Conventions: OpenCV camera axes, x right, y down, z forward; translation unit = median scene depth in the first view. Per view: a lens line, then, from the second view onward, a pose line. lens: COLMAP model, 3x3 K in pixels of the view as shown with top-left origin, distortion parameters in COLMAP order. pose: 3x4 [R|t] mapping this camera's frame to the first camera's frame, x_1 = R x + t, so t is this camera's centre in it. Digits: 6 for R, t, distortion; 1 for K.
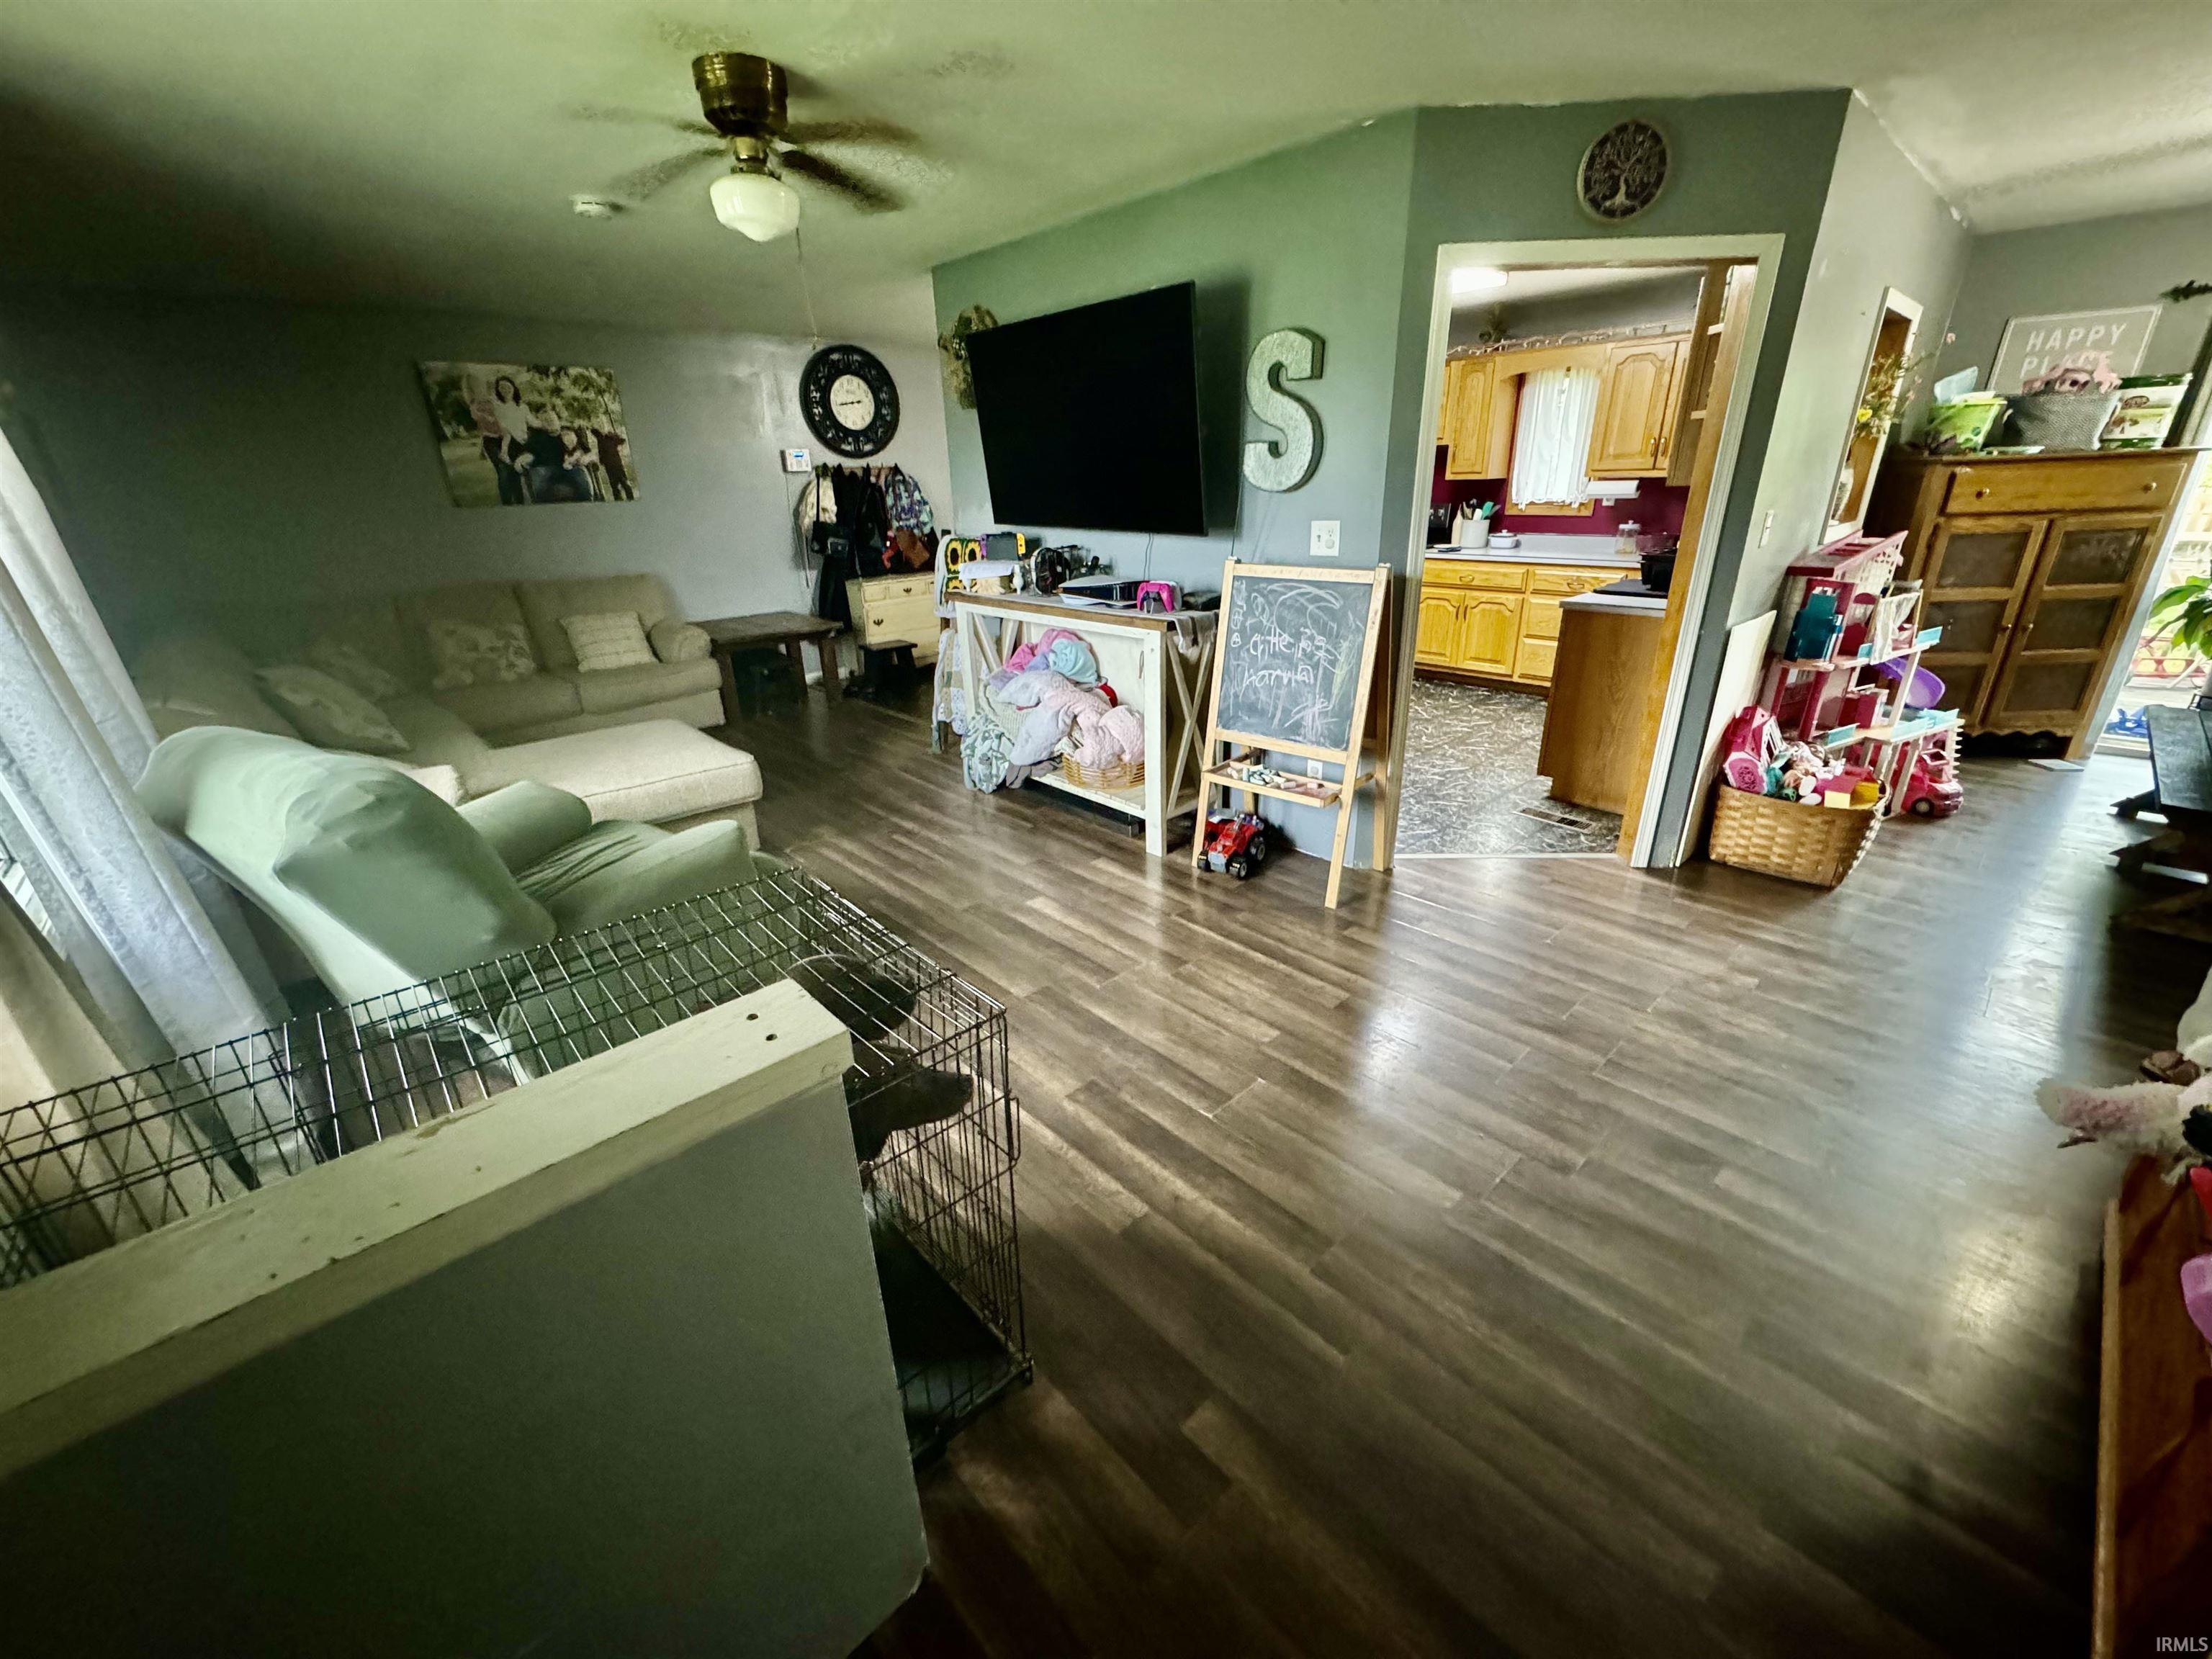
lens RADIAL K [[884.9, 0, 1106.0], [0, 884.9, 829.5], [0, 0, 1]] dist [-0.000168, -0.000037]
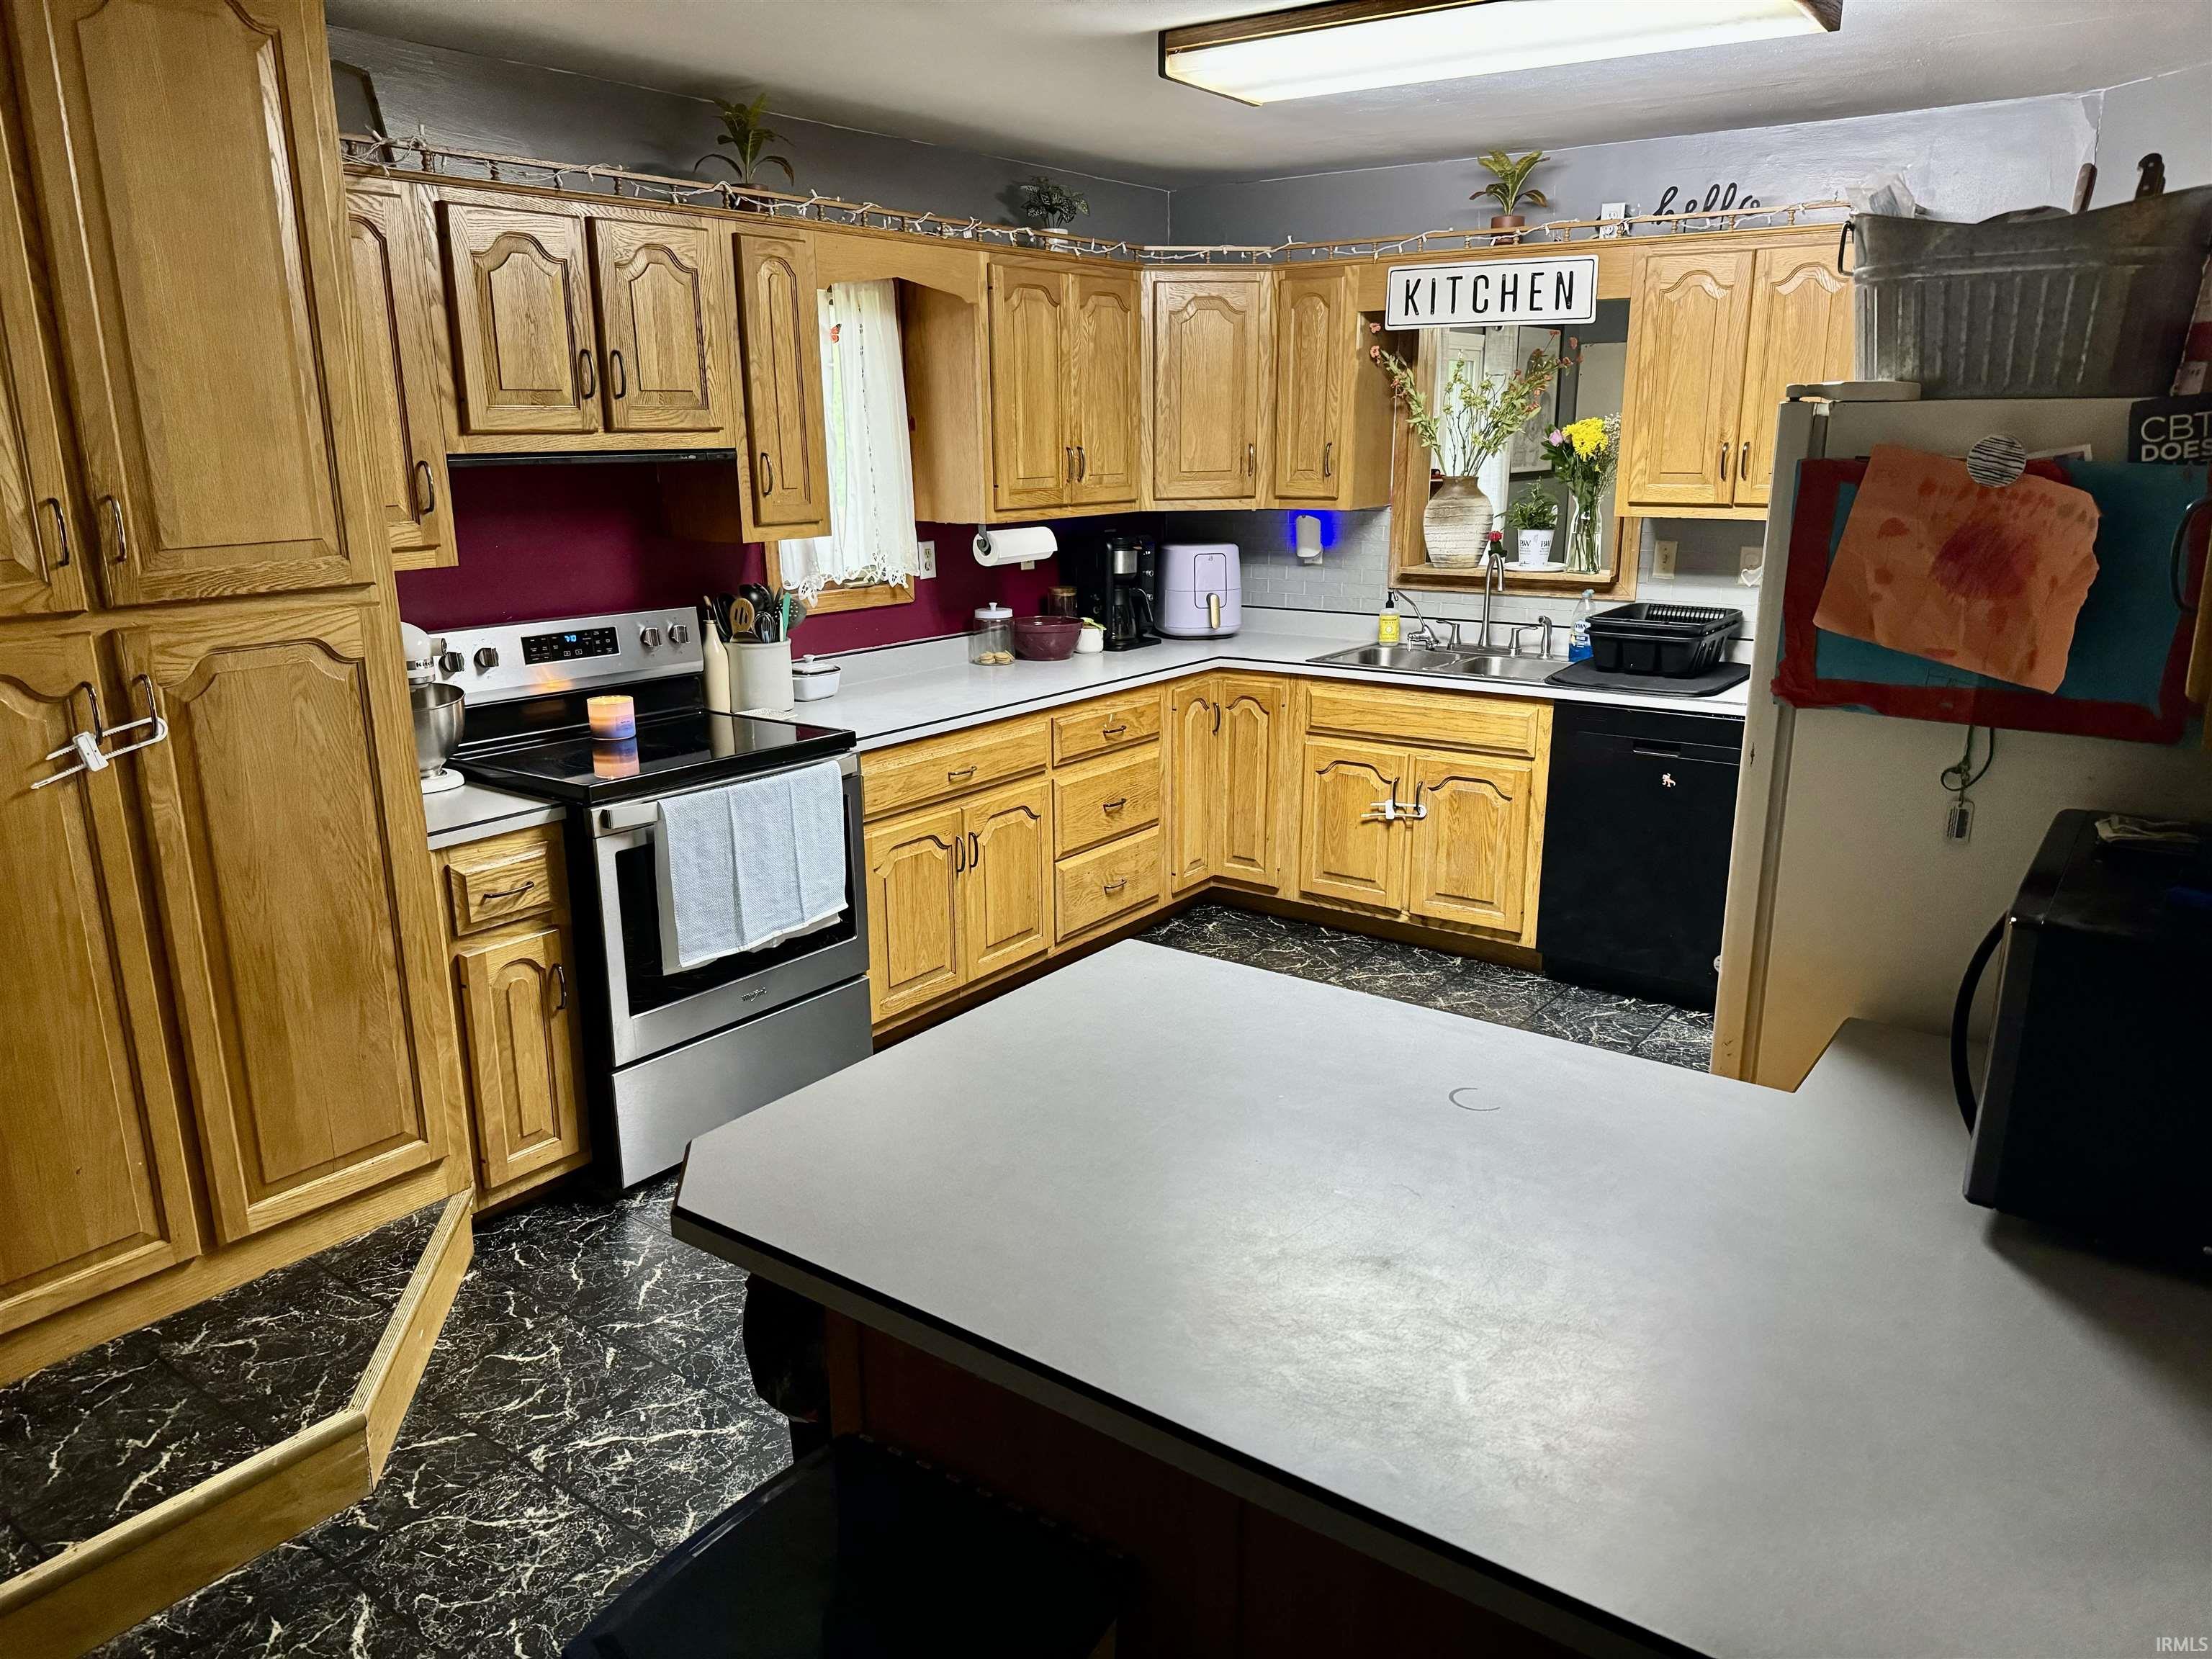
lens RADIAL K [[1532.4, 0, 1106.0], [0, 1532.4, 829.5], [0, 0, 1]] dist [0.001341, 0.000015]
pose [[-0.184887, -0.219333, 0.957972, -0.277164], [0.377580, 0.884108, 0.275294, -0.436253], [-0.907331, 0.412610, -0.080644, 1.031002]]
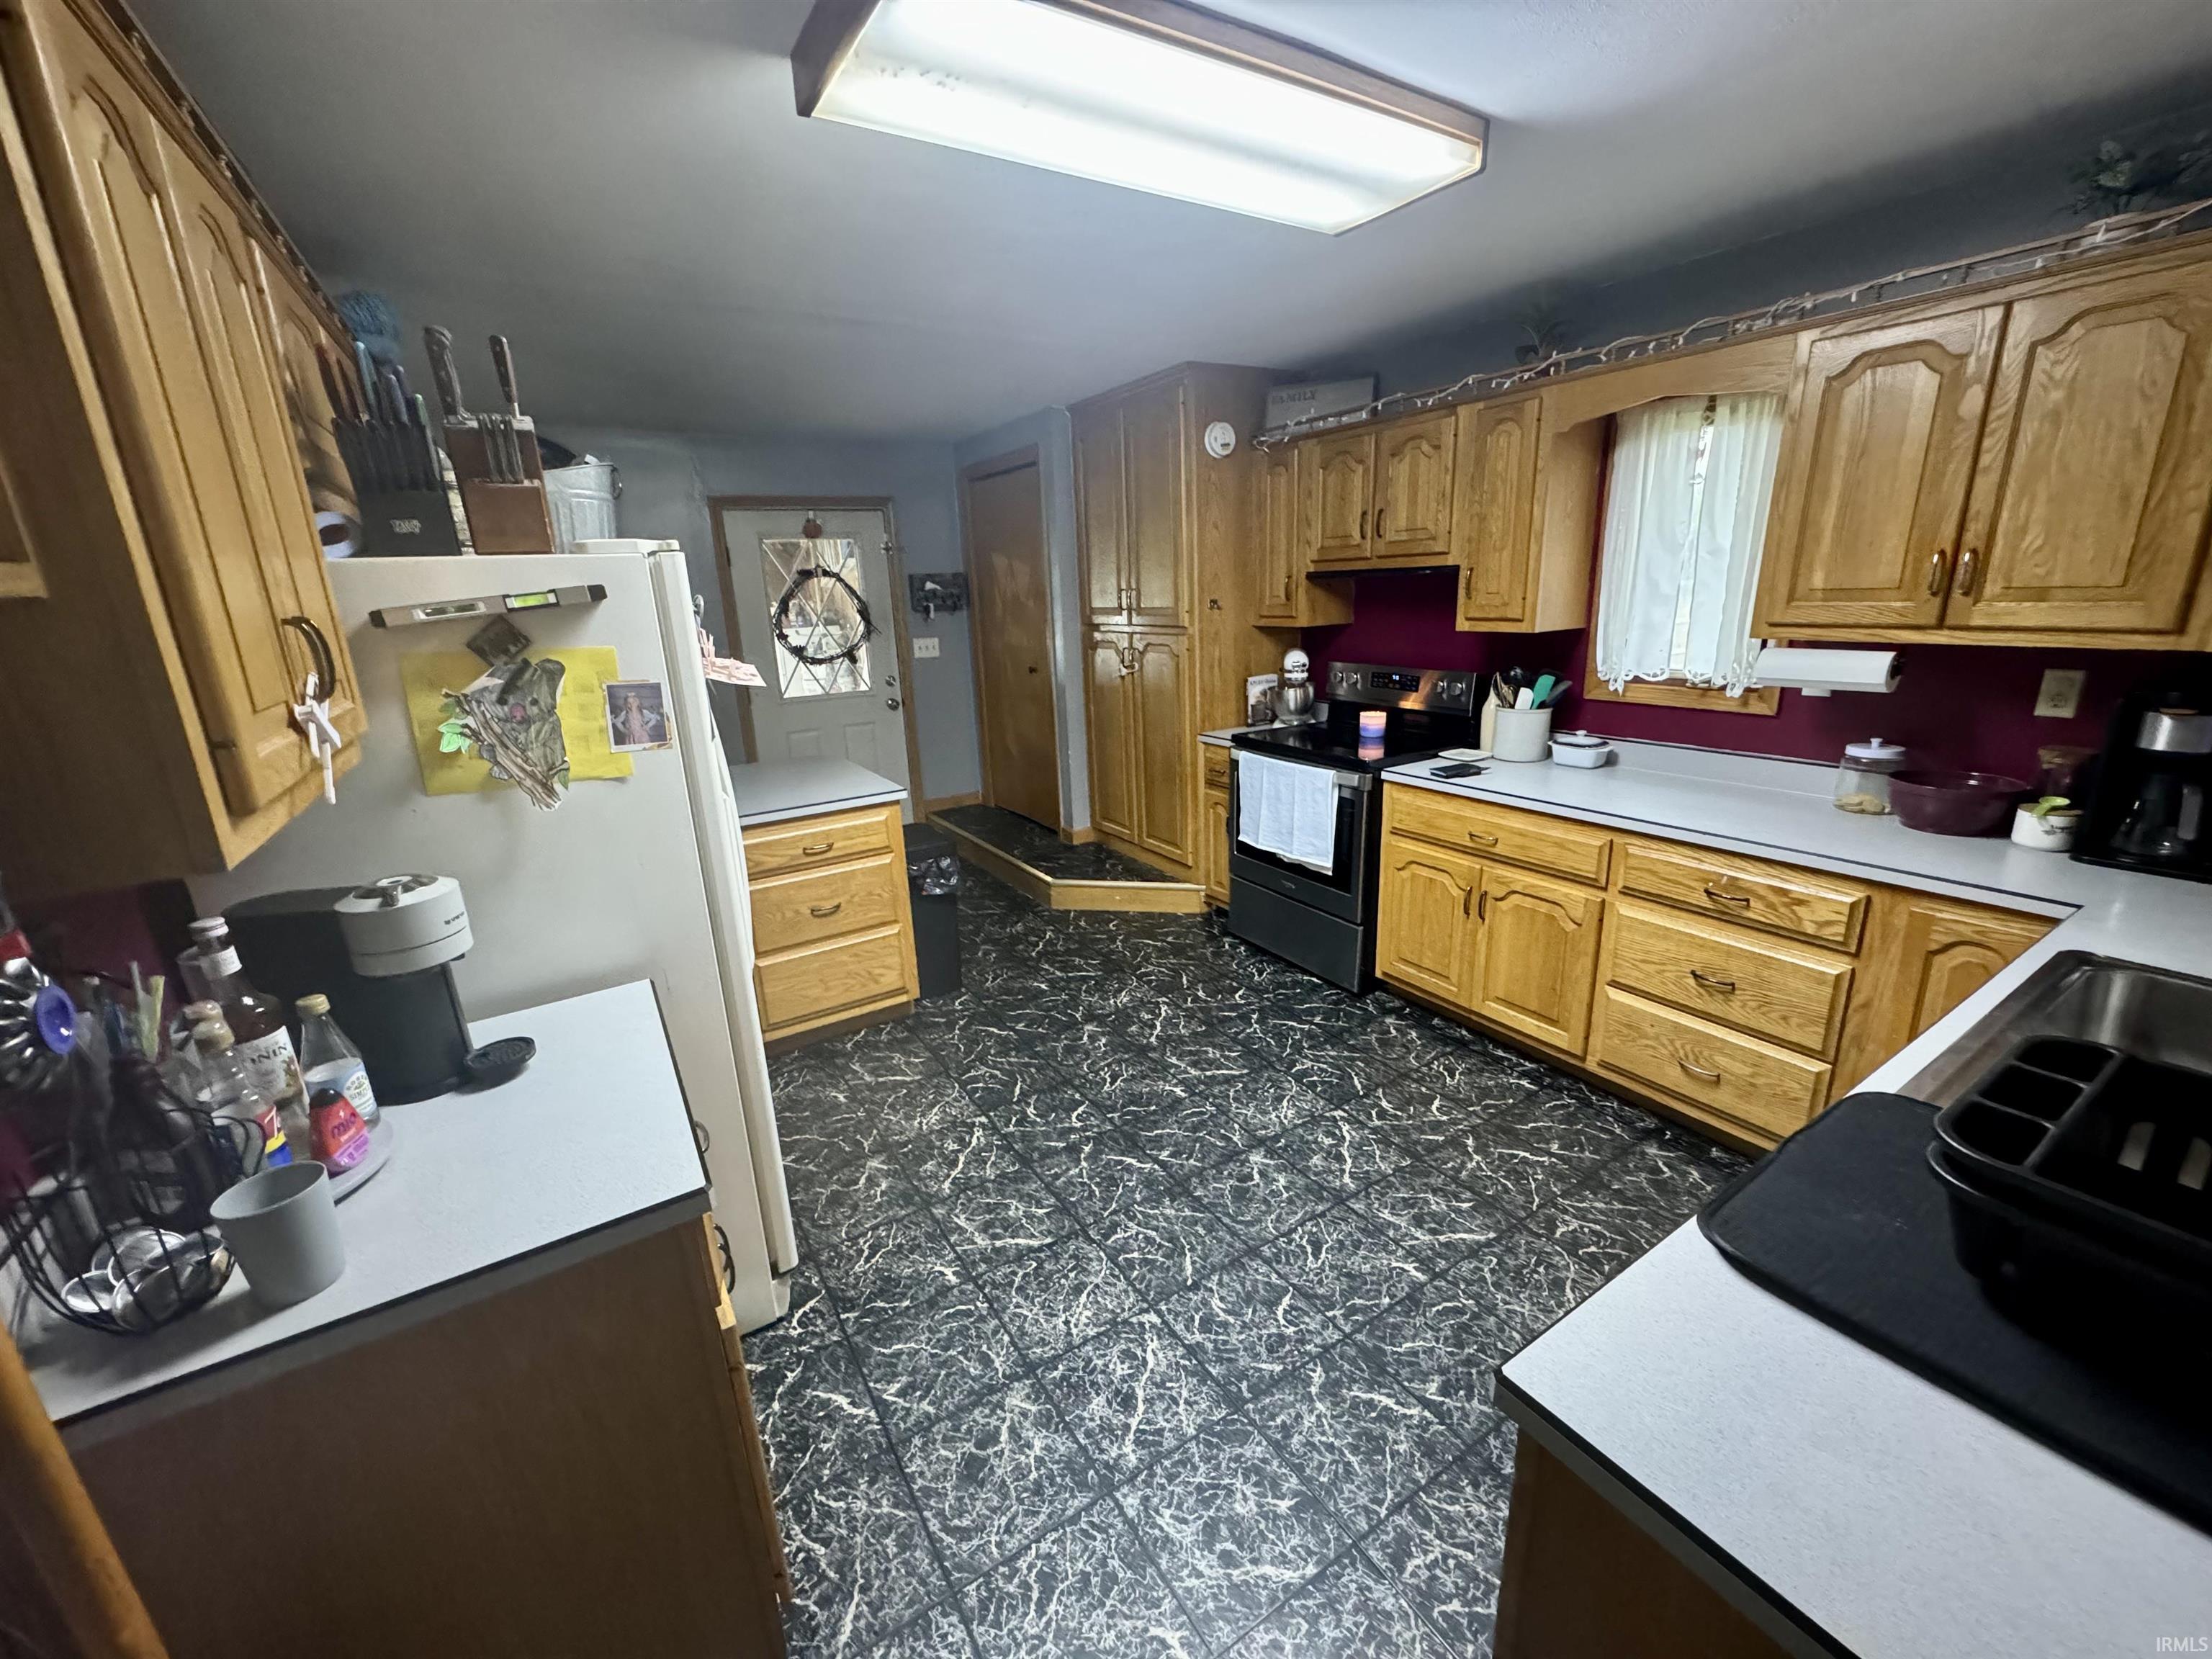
lens RADIAL K [[884.9, 0, 1106.0], [0, 884.9, 829.5], [0, 0, 1]] dist [-0.000168, -0.000037]
pose [[0.981701, 0.041523, -0.185845, 0.303886], [-0.059903, 0.993730, -0.094403, -0.236500], [0.180760, 0.103808, 0.978034, 0.509691]]
